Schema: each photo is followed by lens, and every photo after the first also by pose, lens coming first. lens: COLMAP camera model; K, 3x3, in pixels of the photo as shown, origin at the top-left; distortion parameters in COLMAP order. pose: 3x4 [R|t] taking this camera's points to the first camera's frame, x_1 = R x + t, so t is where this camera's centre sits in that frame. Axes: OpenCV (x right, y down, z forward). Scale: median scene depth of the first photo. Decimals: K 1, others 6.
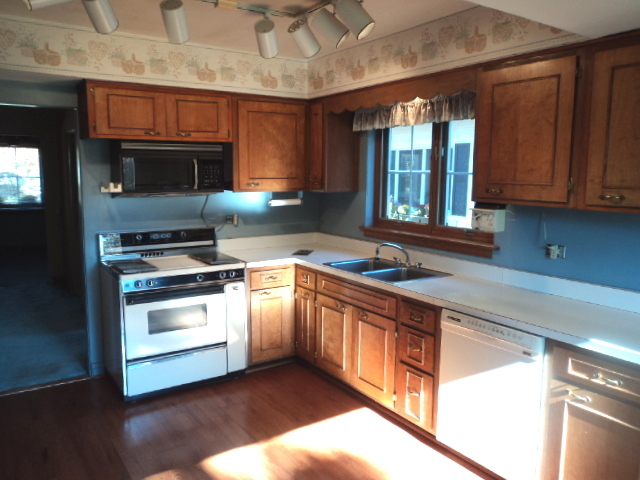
lens RADIAL K [[515.1, 0, 320.0], [0, 515.1, 240.0], [0, 0, 1]] dist [-0.014078, 0.011820]
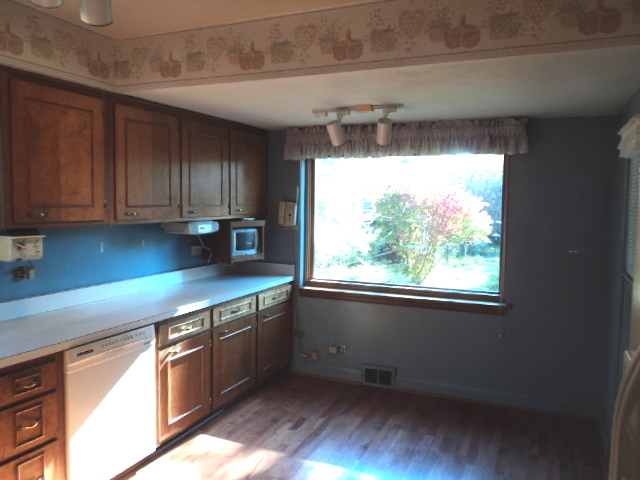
lens RADIAL K [[515.1, 0, 320.0], [0, 515.1, 240.0], [0, 0, 1]] dist [-0.014078, 0.011820]
pose [[-0.530645, -0.079391, 0.843868, -0.390694], [0.094611, 0.983834, 0.152053, -0.078999], [-0.842297, 0.160526, -0.514555, 0.583578]]
